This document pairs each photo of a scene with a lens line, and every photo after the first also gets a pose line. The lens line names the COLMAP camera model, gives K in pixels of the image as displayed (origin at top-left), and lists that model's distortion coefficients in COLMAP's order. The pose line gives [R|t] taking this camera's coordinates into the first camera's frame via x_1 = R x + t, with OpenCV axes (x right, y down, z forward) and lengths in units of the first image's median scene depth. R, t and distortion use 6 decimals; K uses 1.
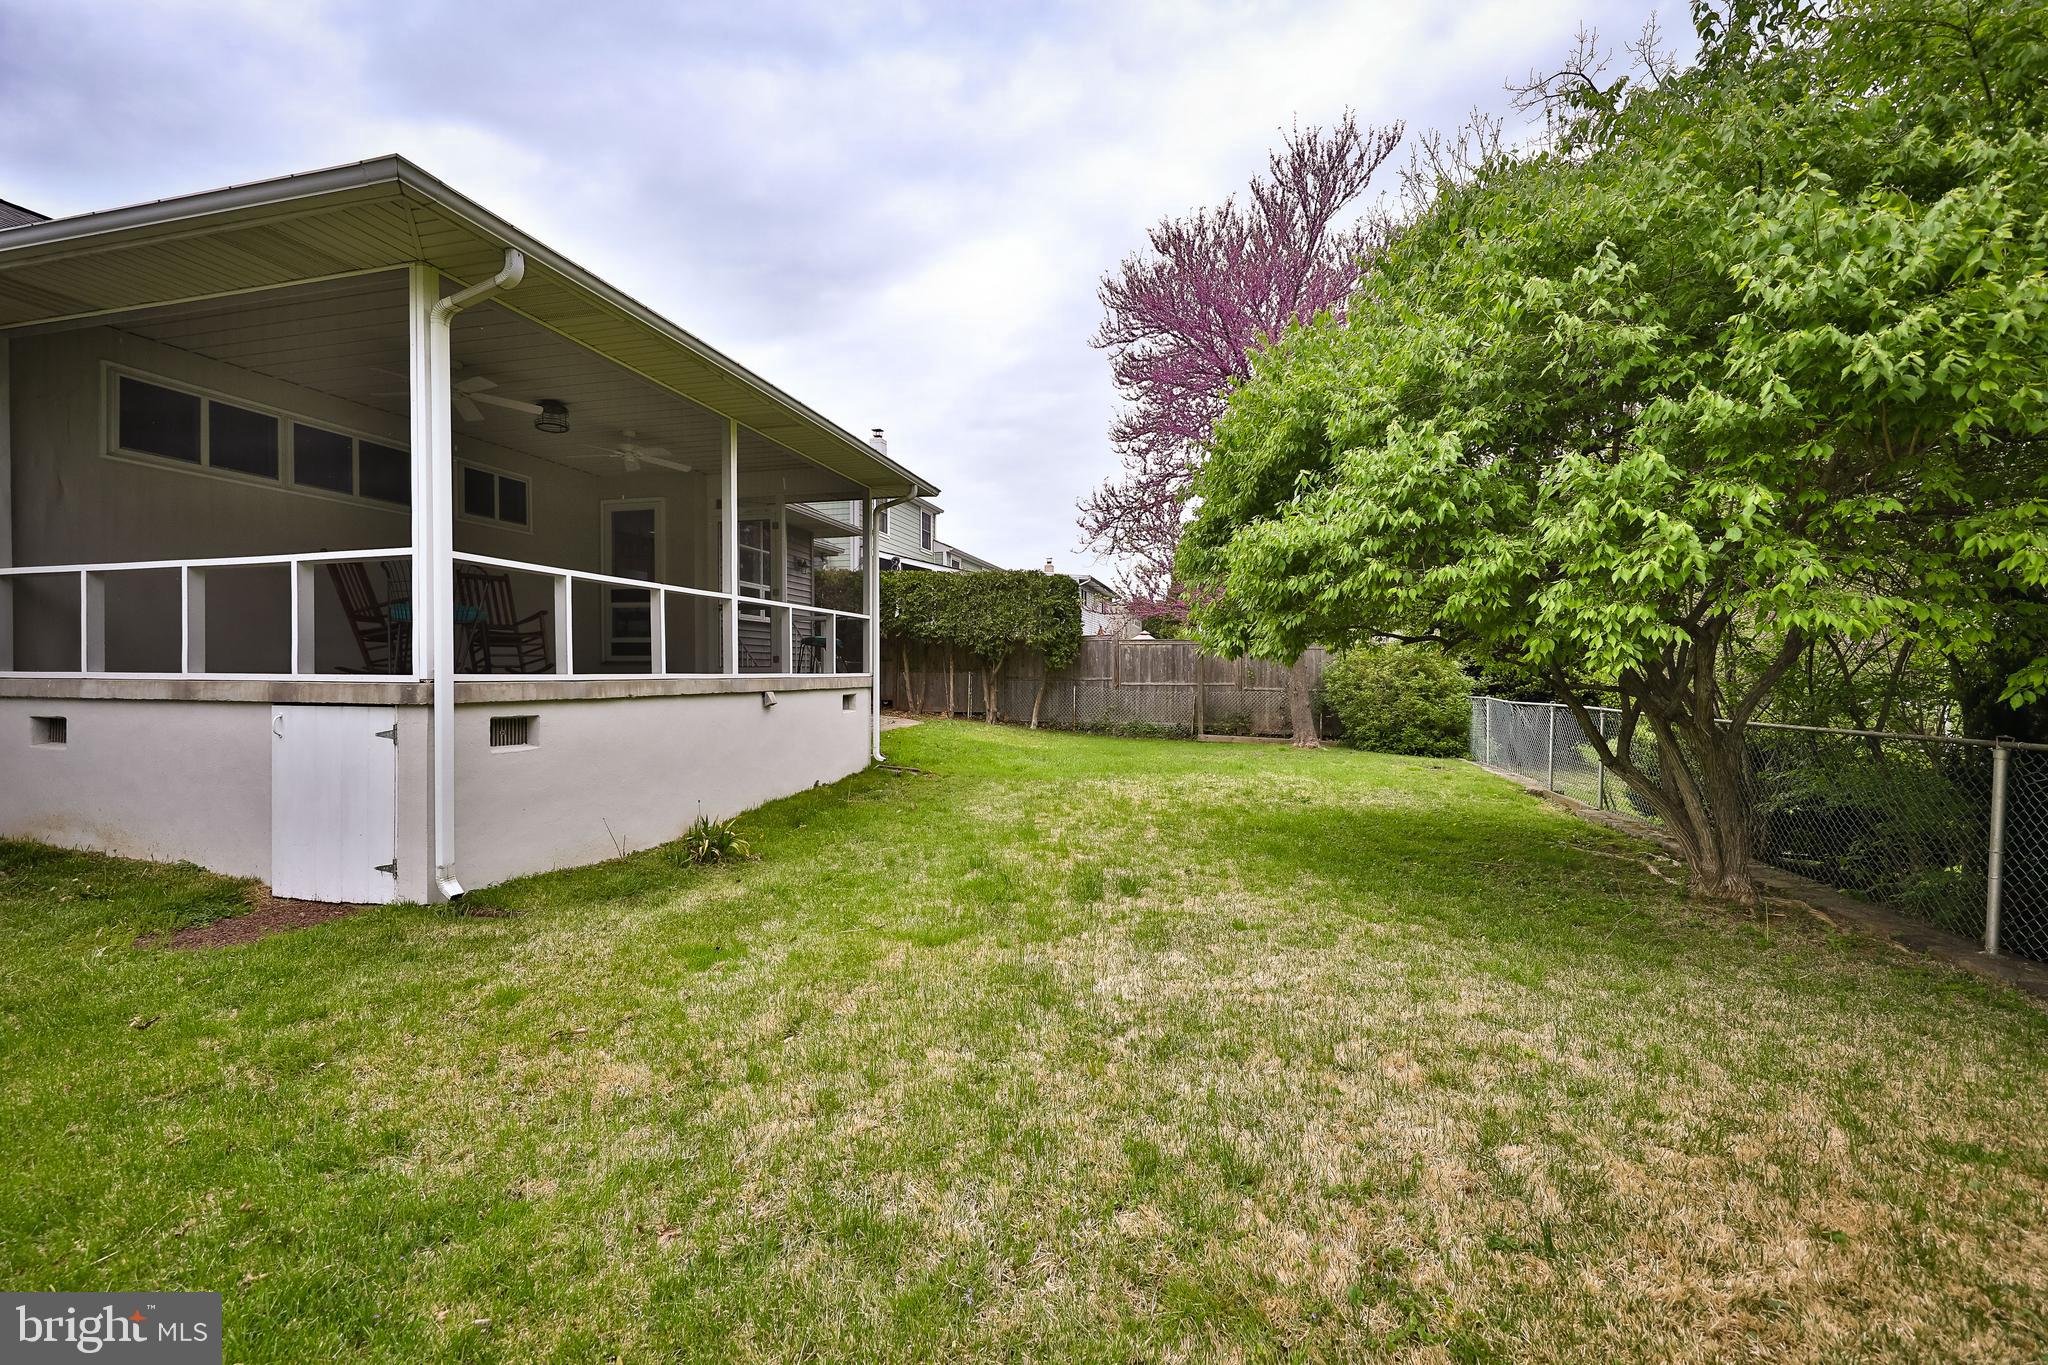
lens RADIAL K [[847.2, 0, 1026.7], [0, 847.2, 675.0], [0, 0, 1]] dist [0.014460, 0.000020]
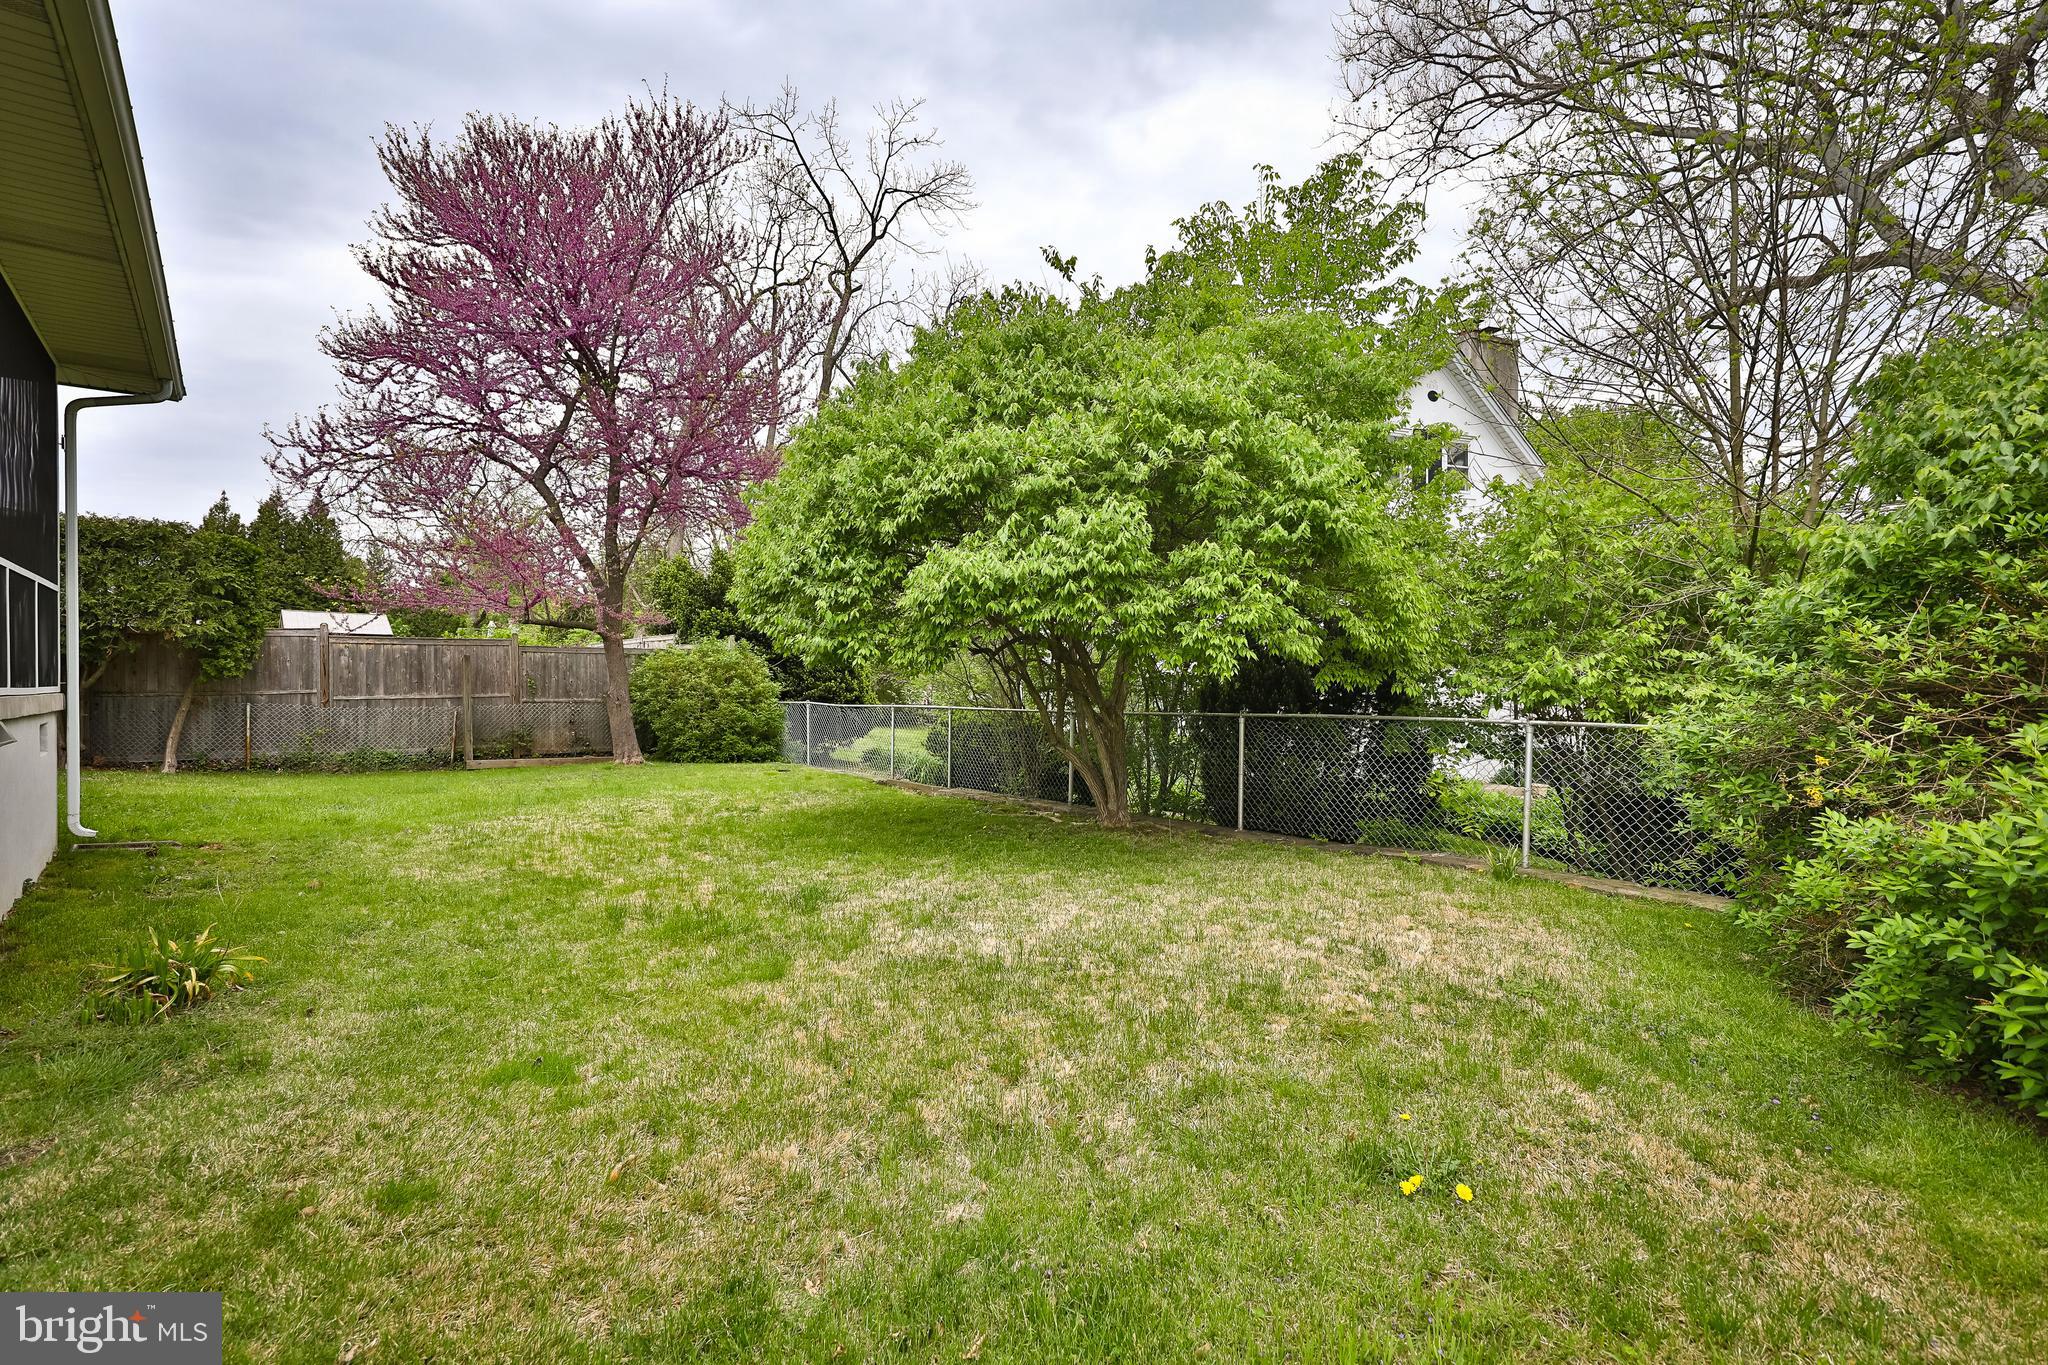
lens RADIAL K [[970.4, 0, 1041.0], [0, 970.4, 688.2], [0, 0, 1]] dist [0.011610, -0.000345]
pose [[0.568474, -0.013937, 0.822583, -0.274541], [0.009649, 0.999901, 0.010272, -0.000996], [-0.822645, 0.002098, 0.568552, 0.056616]]
